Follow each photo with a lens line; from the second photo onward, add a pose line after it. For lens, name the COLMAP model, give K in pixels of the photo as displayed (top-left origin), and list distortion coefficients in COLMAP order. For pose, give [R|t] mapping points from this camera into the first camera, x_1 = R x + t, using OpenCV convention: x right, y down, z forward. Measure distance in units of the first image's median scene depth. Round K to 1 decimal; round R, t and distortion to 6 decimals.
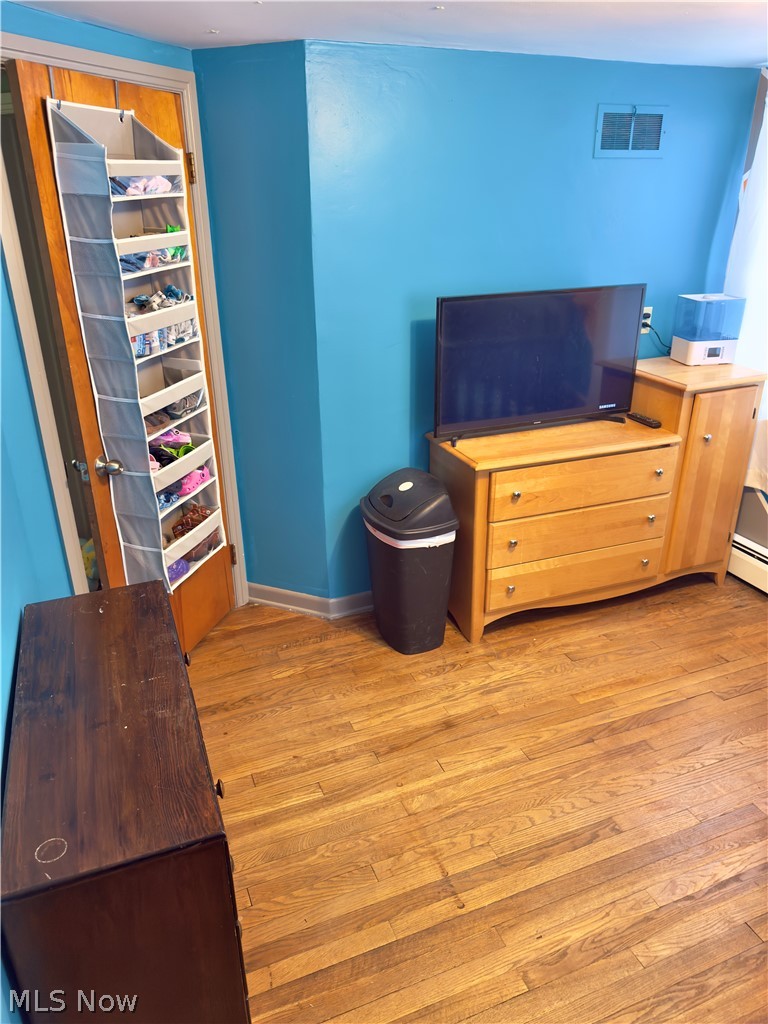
lens RADIAL K [[720.4, 0, 383.0], [0, 720.4, 512.8], [0, 0, 1]] dist [0.009278, -0.020294]
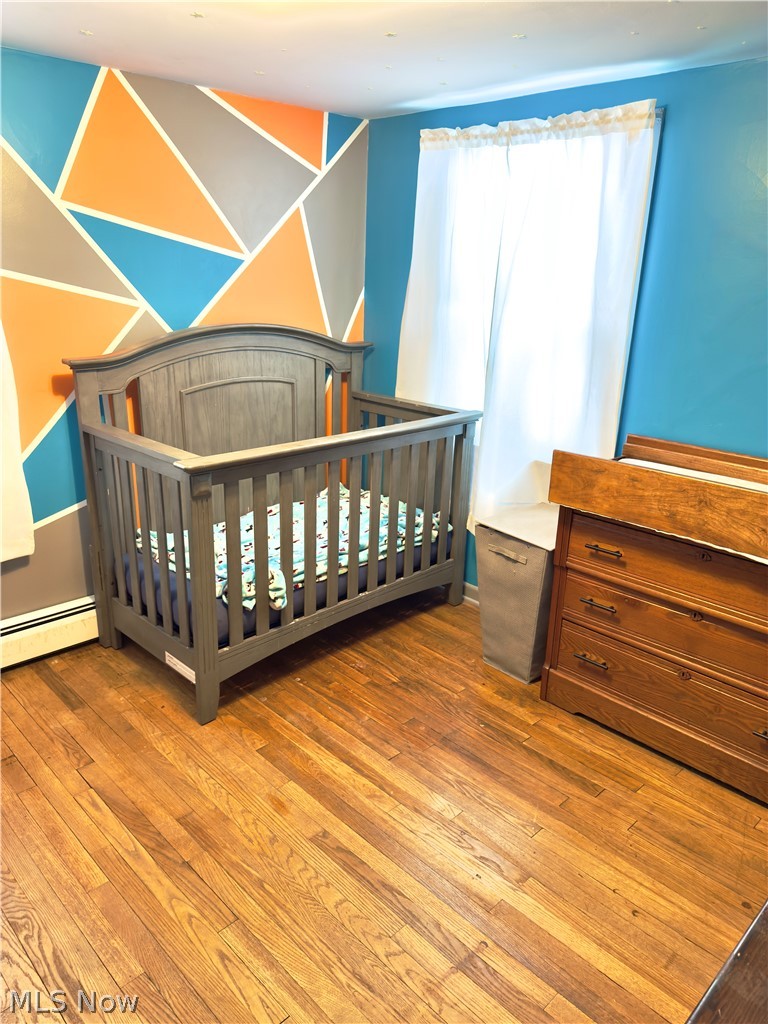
lens RADIAL K [[720.4, 0, 383.2], [0, 720.4, 514.8], [0, 0, 1]] dist [0.009278, -0.020294]
pose [[-0.371241, -0.300009, 0.878735, -0.437497], [0.349890, 0.831407, 0.431670, -0.316215], [-0.860091, 0.467714, -0.203682, 0.934587]]
